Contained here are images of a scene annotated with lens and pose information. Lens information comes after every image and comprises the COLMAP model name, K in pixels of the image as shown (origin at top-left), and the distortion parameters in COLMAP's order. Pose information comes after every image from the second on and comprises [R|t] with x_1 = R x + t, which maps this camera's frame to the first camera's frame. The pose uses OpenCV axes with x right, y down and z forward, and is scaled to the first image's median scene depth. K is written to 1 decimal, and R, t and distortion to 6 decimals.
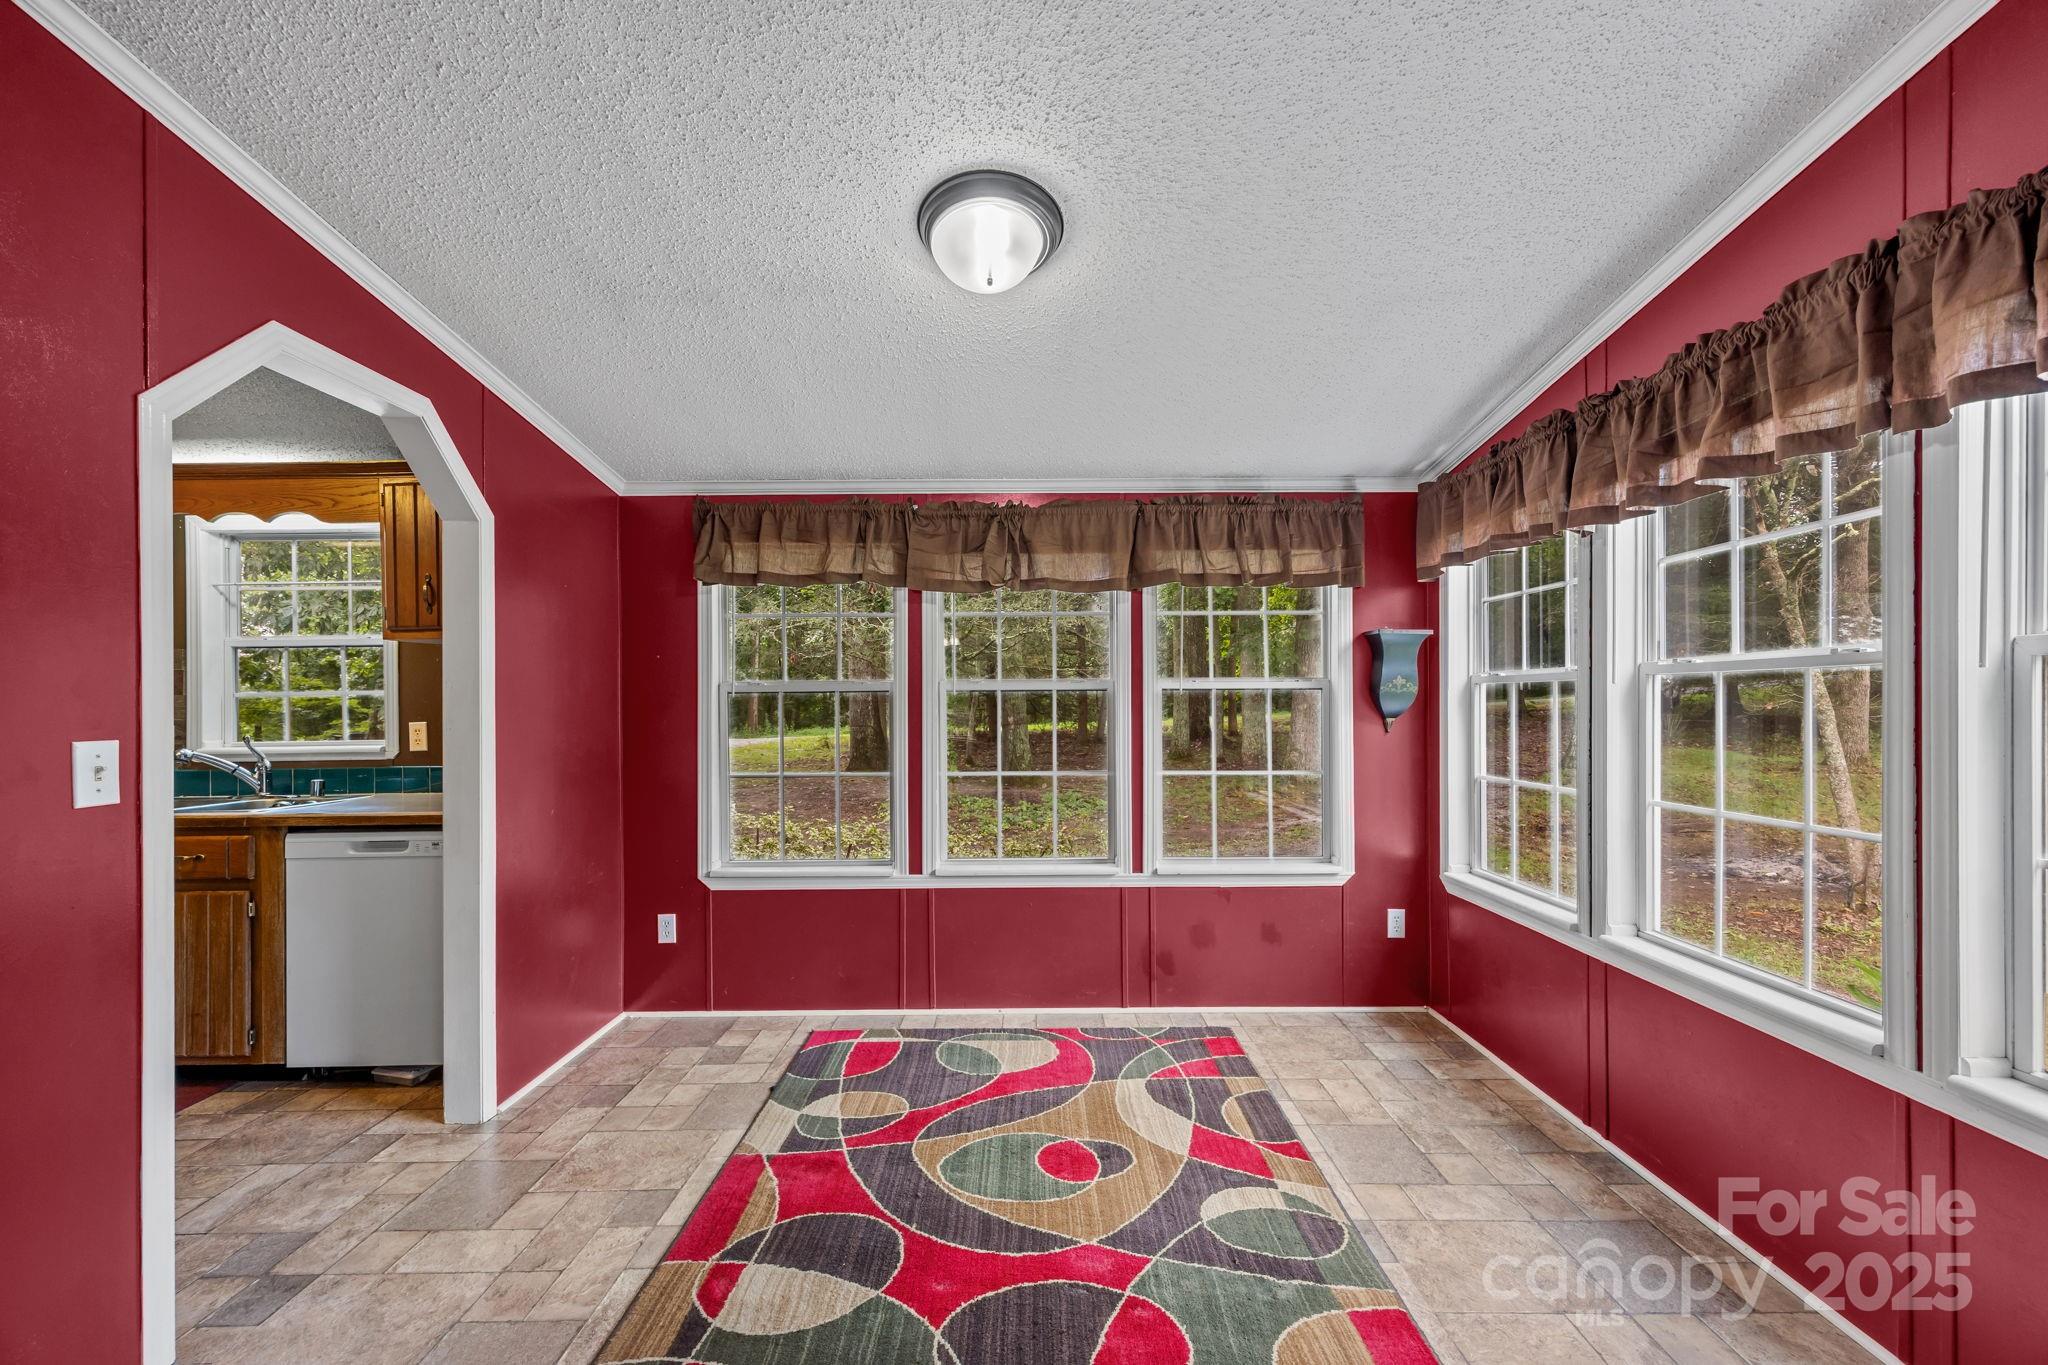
lens RADIAL K [[807.0, 0, 1033.7], [0, 807.0, 693.3], [0, 0, 1]] dist [0.003216, 0.000232]
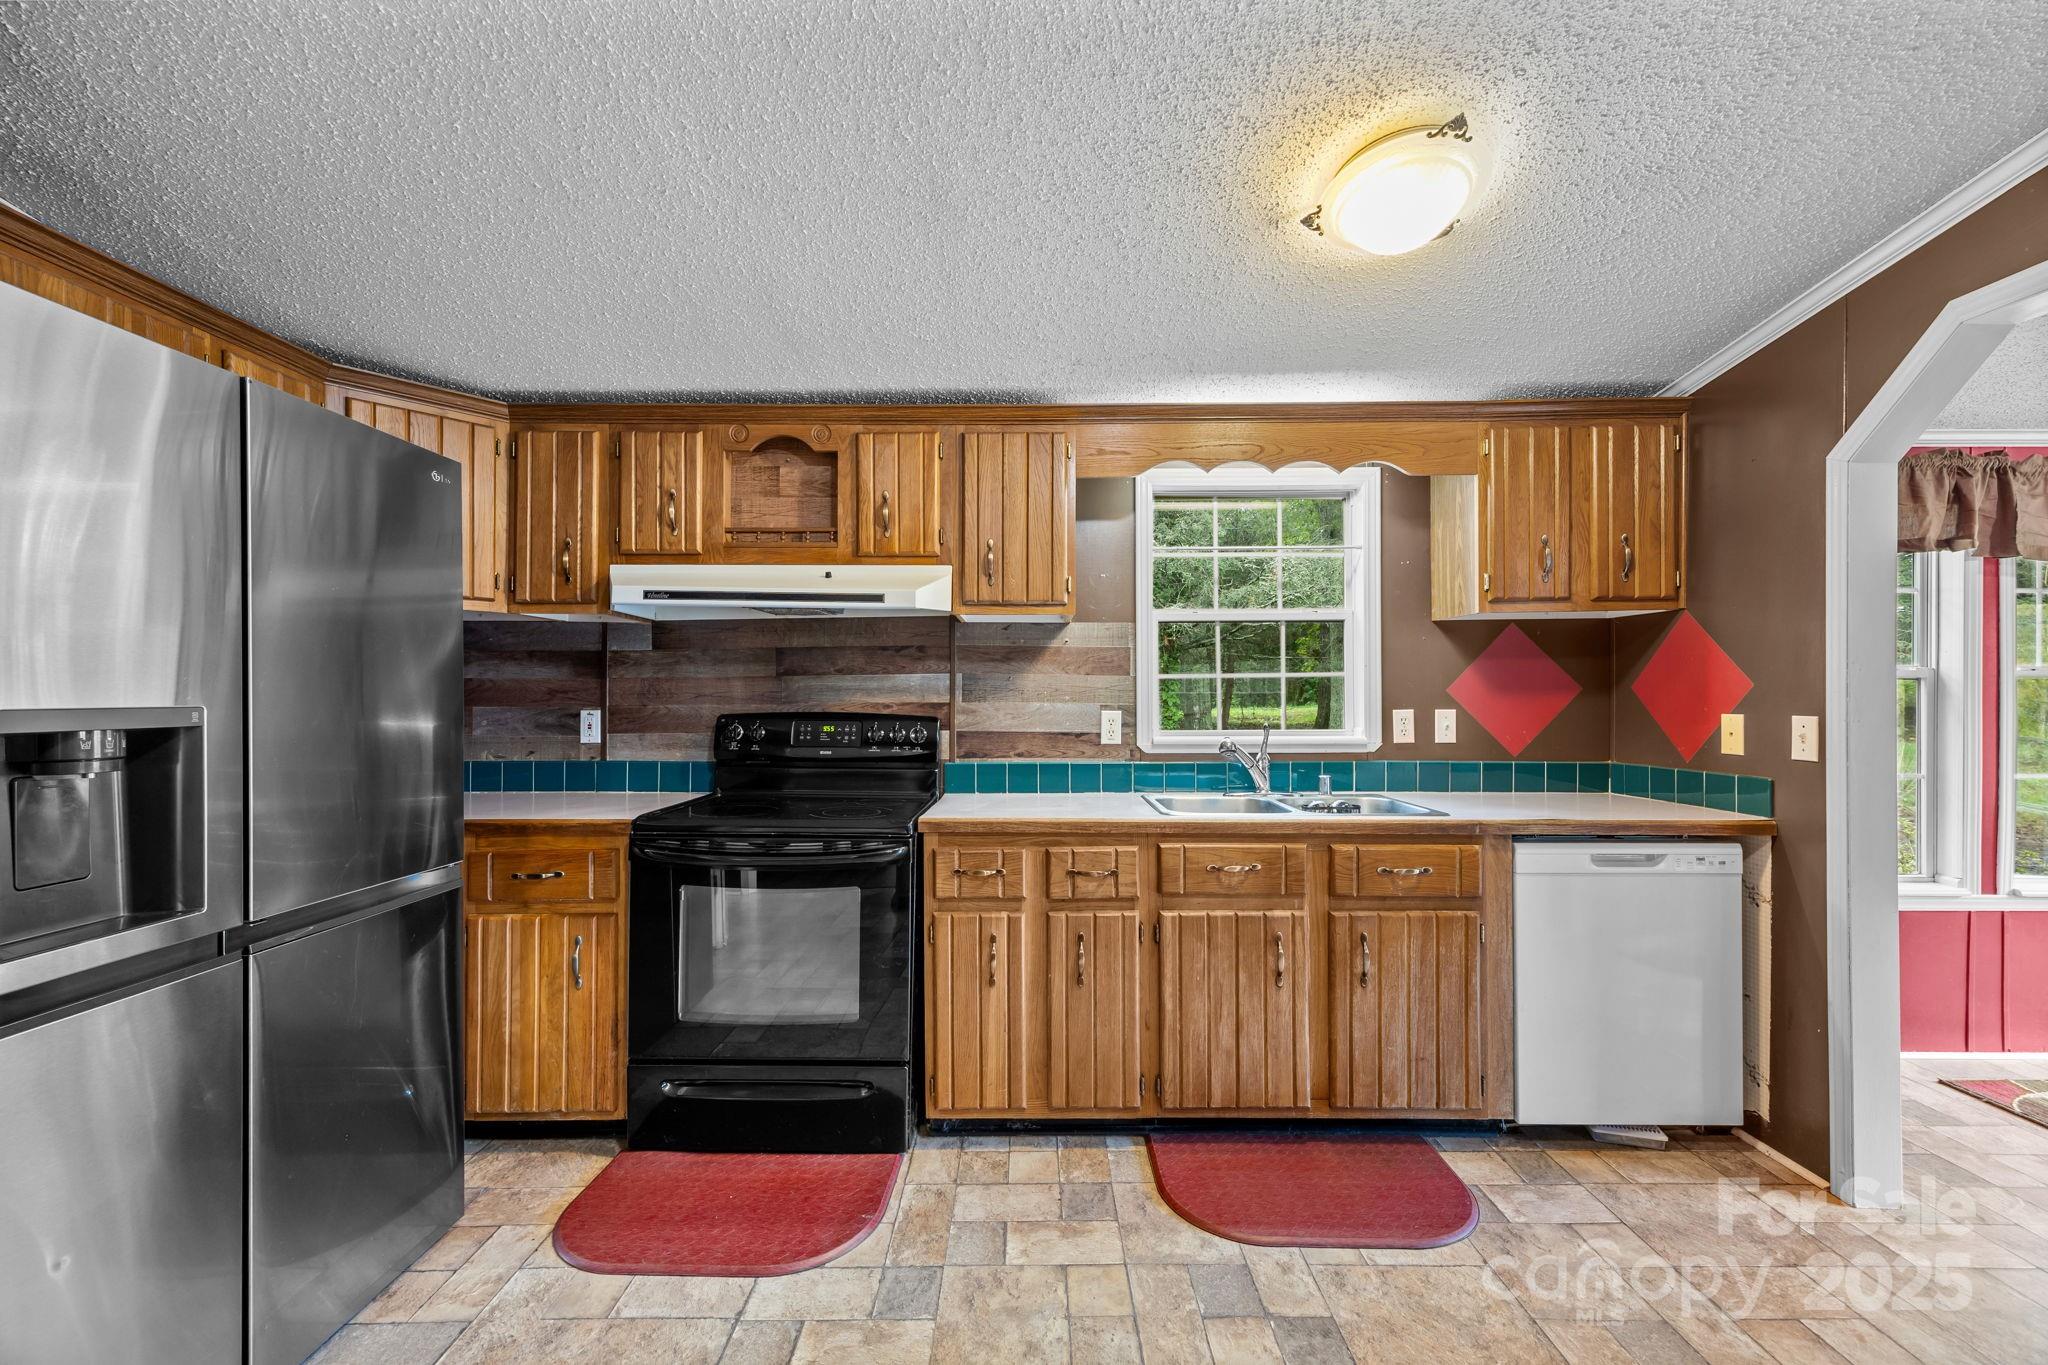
lens RADIAL K [[807.0, 0, 1033.7], [0, 807.0, 693.3], [0, 0, 1]] dist [0.003216, 0.000232]
pose [[0.999898, 0.007859, -0.011914, -1.175204], [-0.007782, 0.999949, 0.006484, 0.015890], [0.011964, -0.006391, 0.999908, 0.140811]]
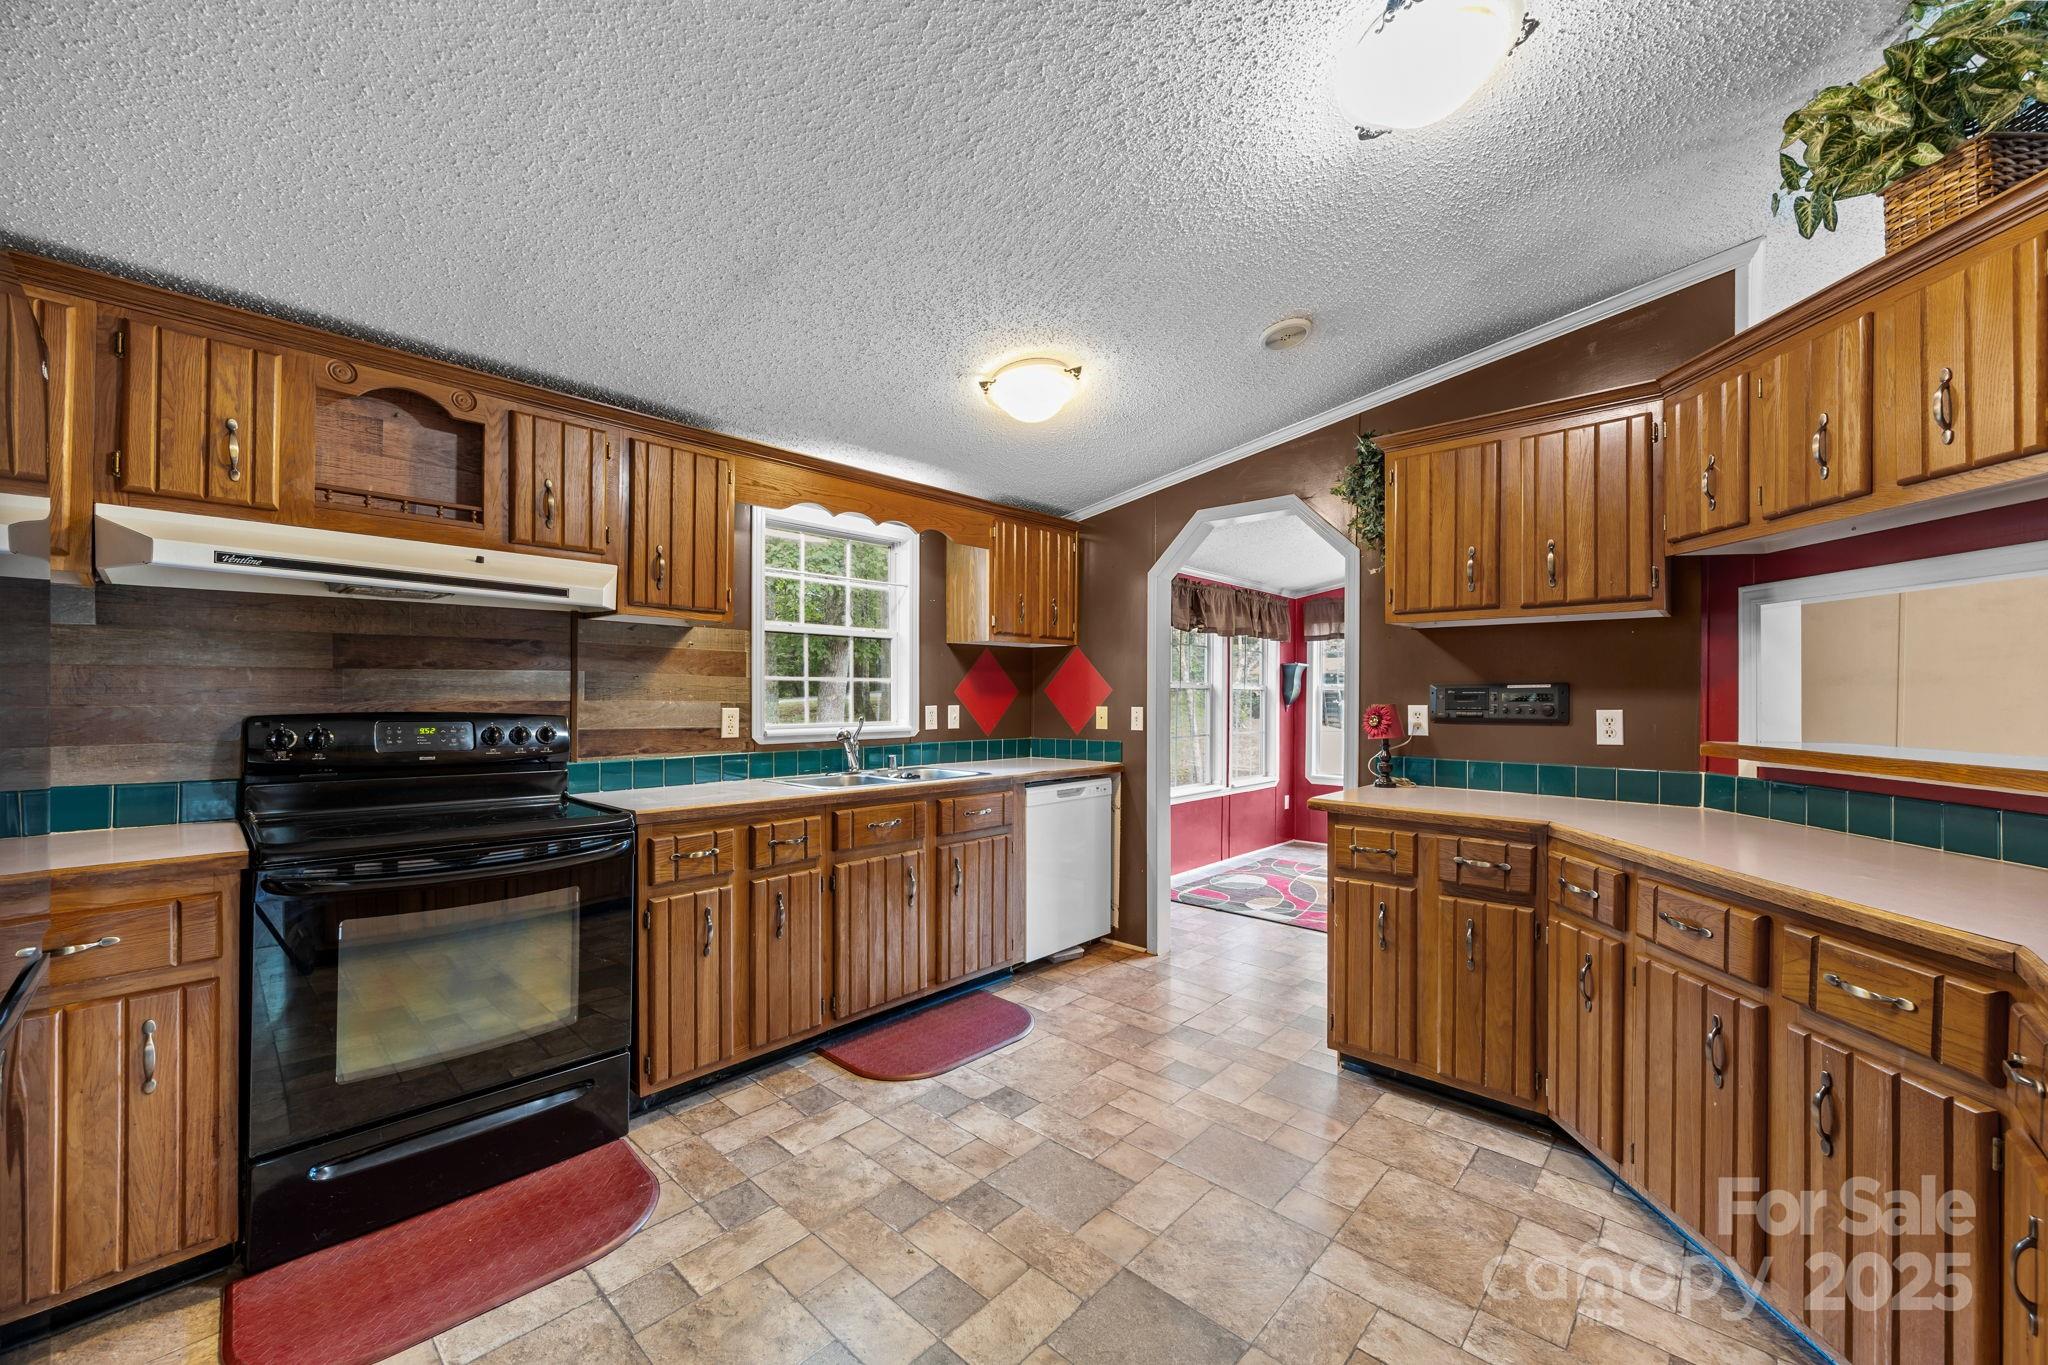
lens RADIAL K [[789.6, 0, 1021.1], [0, 789.6, 692.7], [0, 0, 1]] dist [-0.000443, 0.000051]
pose [[0.689975, 0.014957, 0.723679, -1.558827], [-0.015081, 0.999867, -0.006288, 0.022053], [-0.723676, -0.006575, 0.690108, 0.097130]]
